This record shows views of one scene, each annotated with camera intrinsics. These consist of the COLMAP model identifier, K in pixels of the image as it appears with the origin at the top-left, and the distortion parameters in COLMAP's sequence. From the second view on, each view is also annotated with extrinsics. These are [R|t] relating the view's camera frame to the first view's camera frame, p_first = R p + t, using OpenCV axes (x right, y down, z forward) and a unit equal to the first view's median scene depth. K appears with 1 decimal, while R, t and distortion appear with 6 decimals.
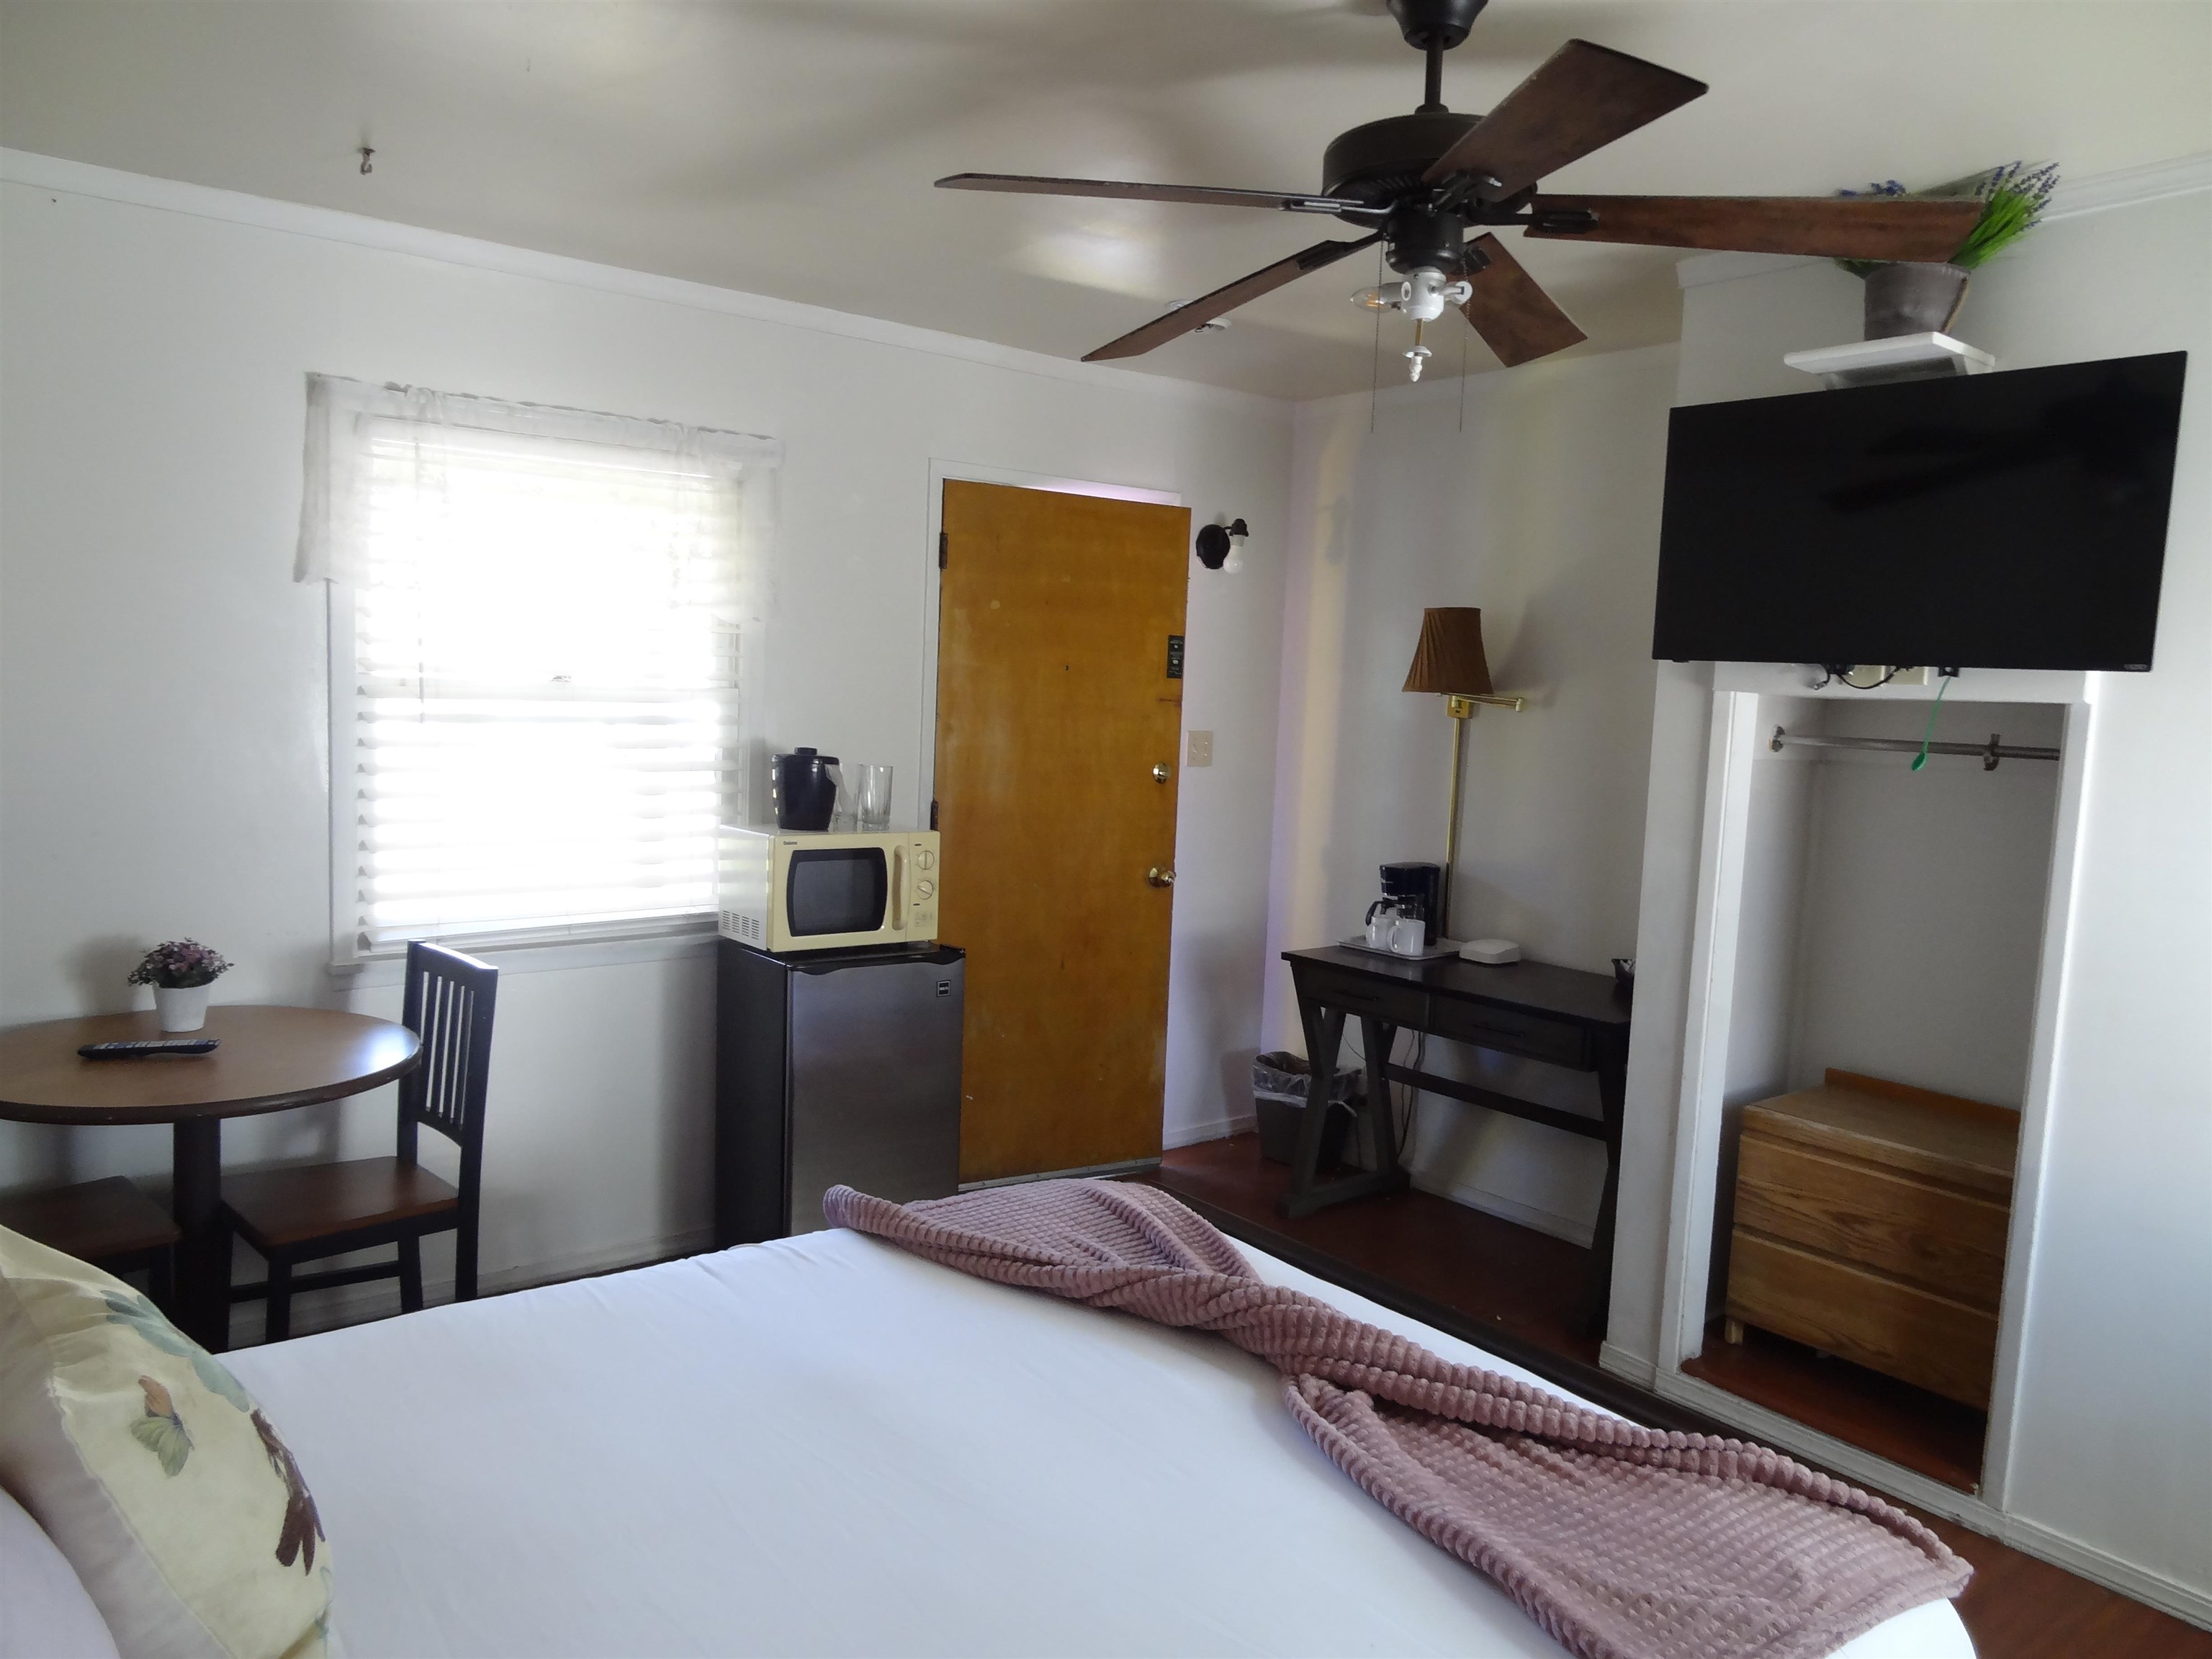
lens RADIAL K [[1550.2, 0, 1097.1], [0, 1550.2, 837.8], [0, 0, 1]] dist [0.006656, 0.005314]
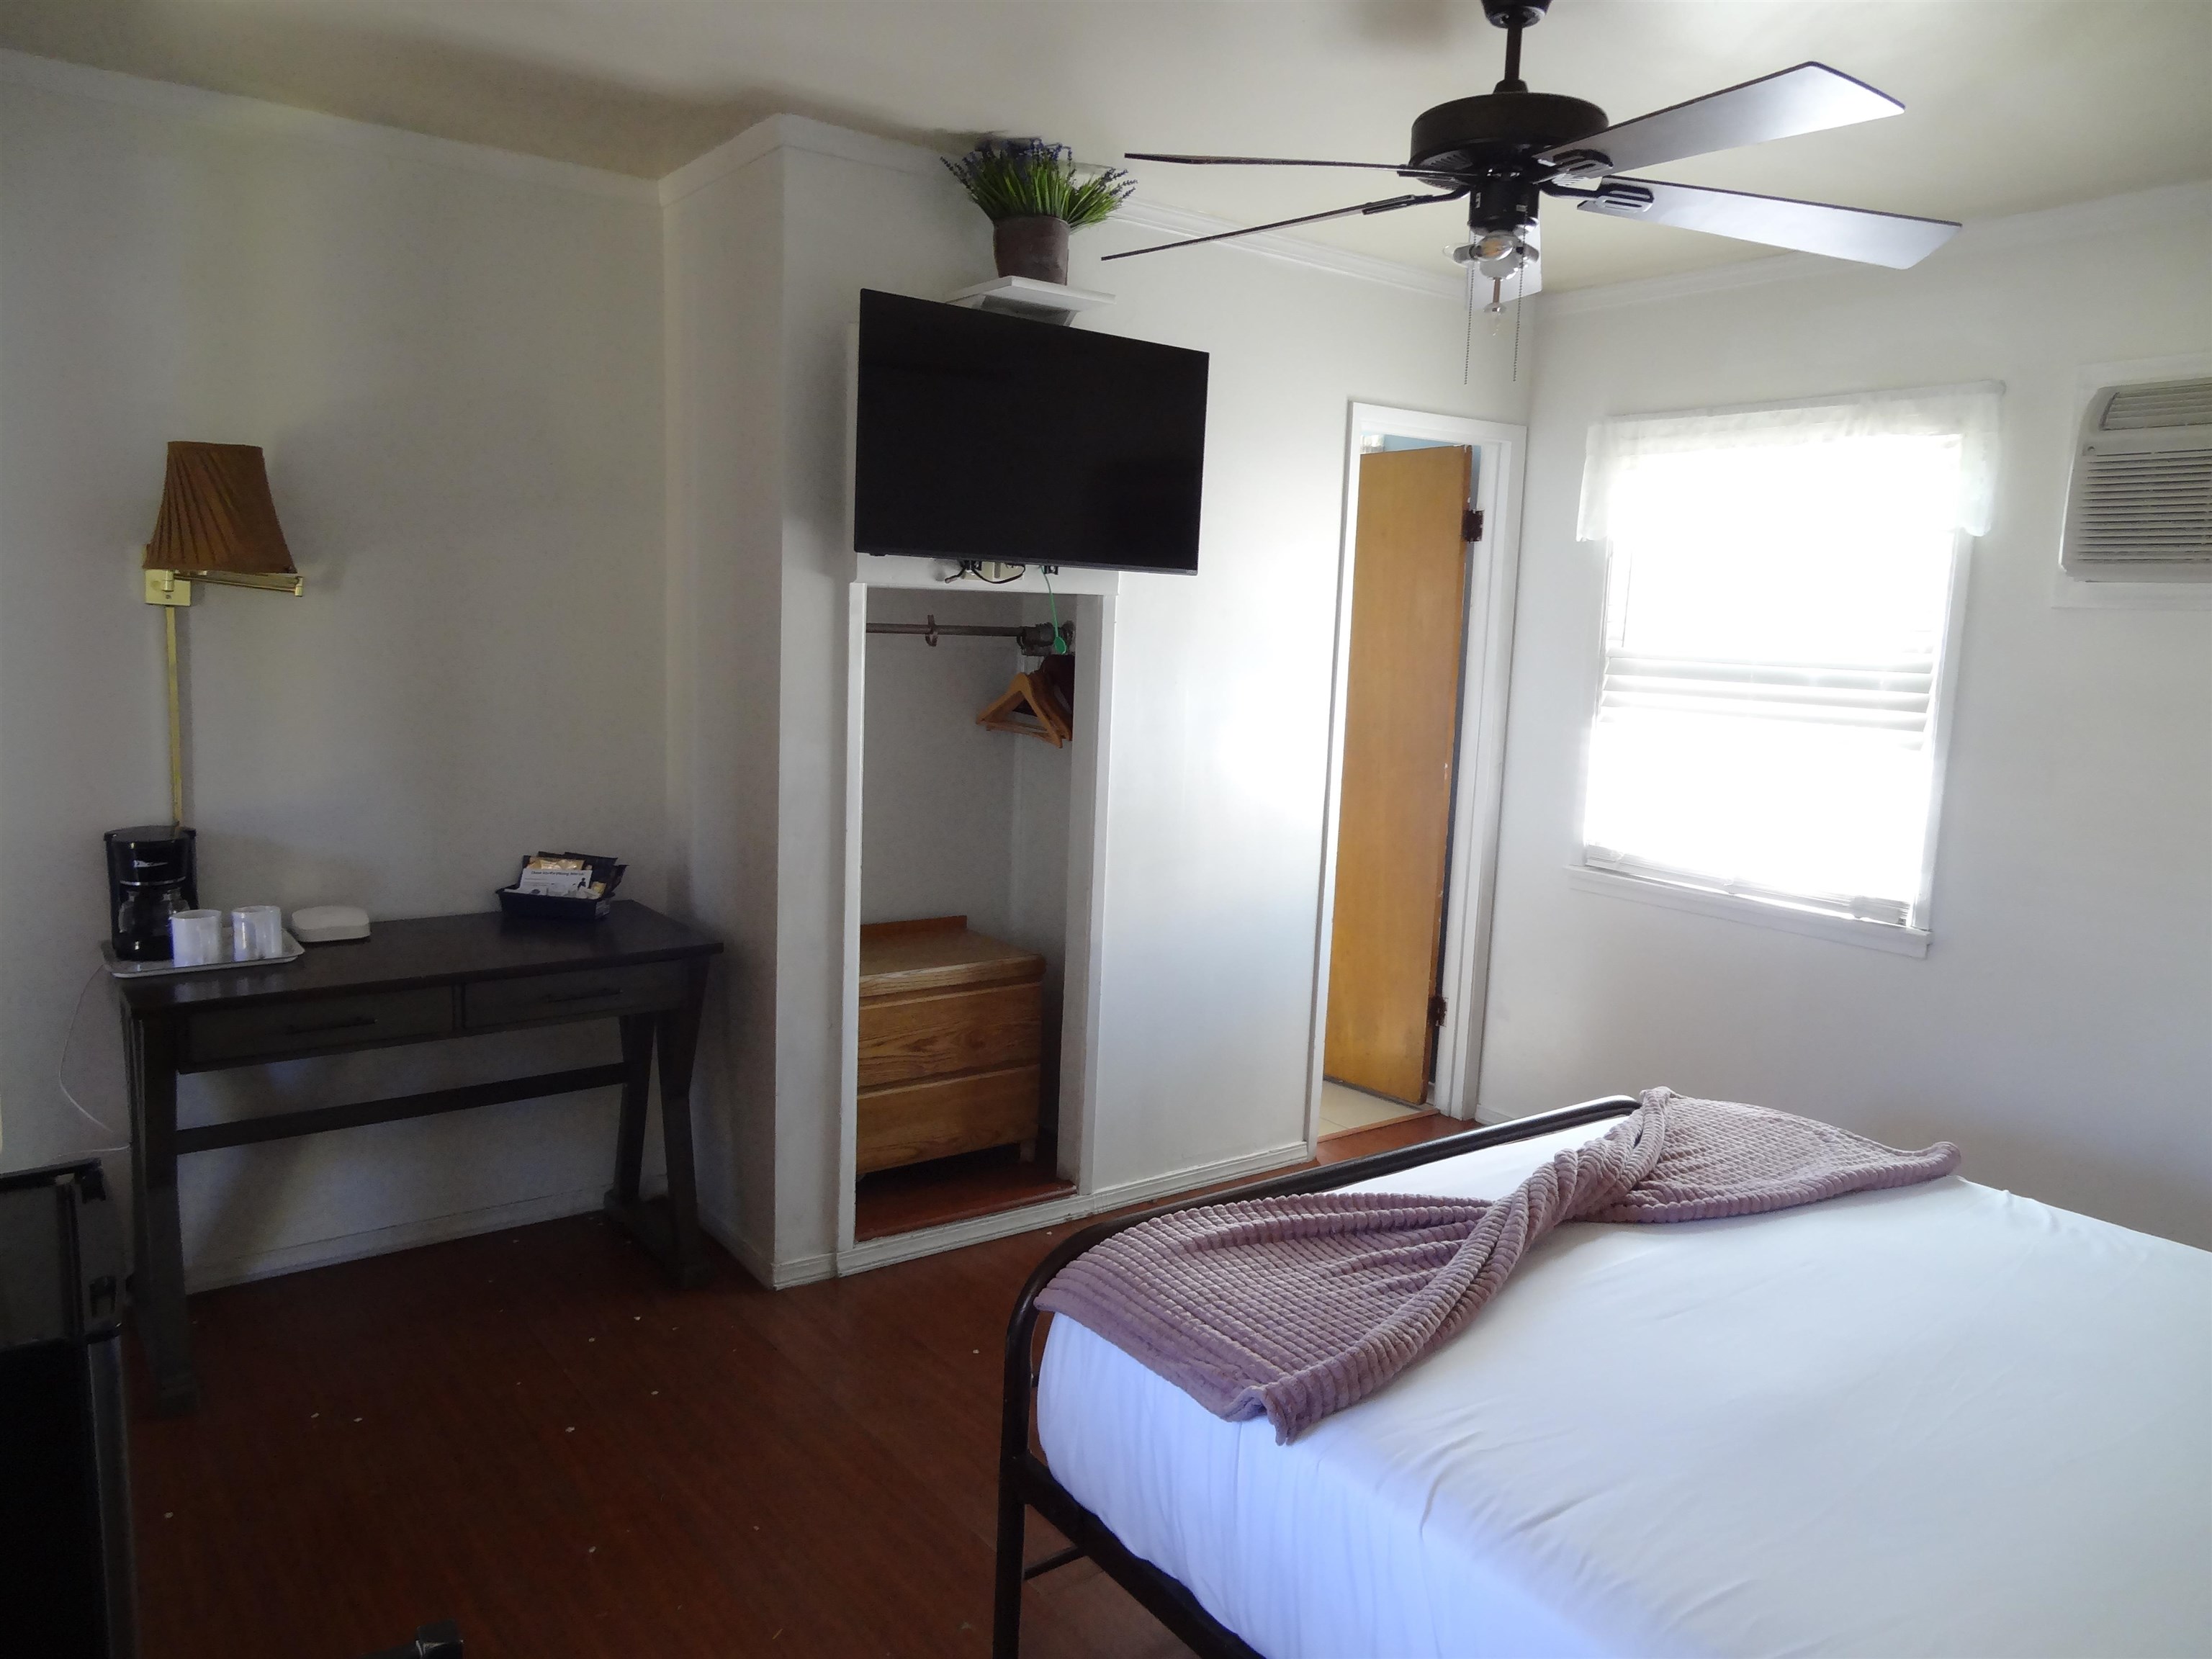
lens RADIAL K [[1550.2, 0, 1097.1], [0, 1550.2, 837.8], [0, 0, 1]] dist [0.006656, 0.005314]
pose [[0.034327, -0.184104, 0.982307, -0.626395], [0.066091, 0.981153, 0.181578, -0.107125], [-0.997223, 0.058688, 0.045848, 0.826042]]
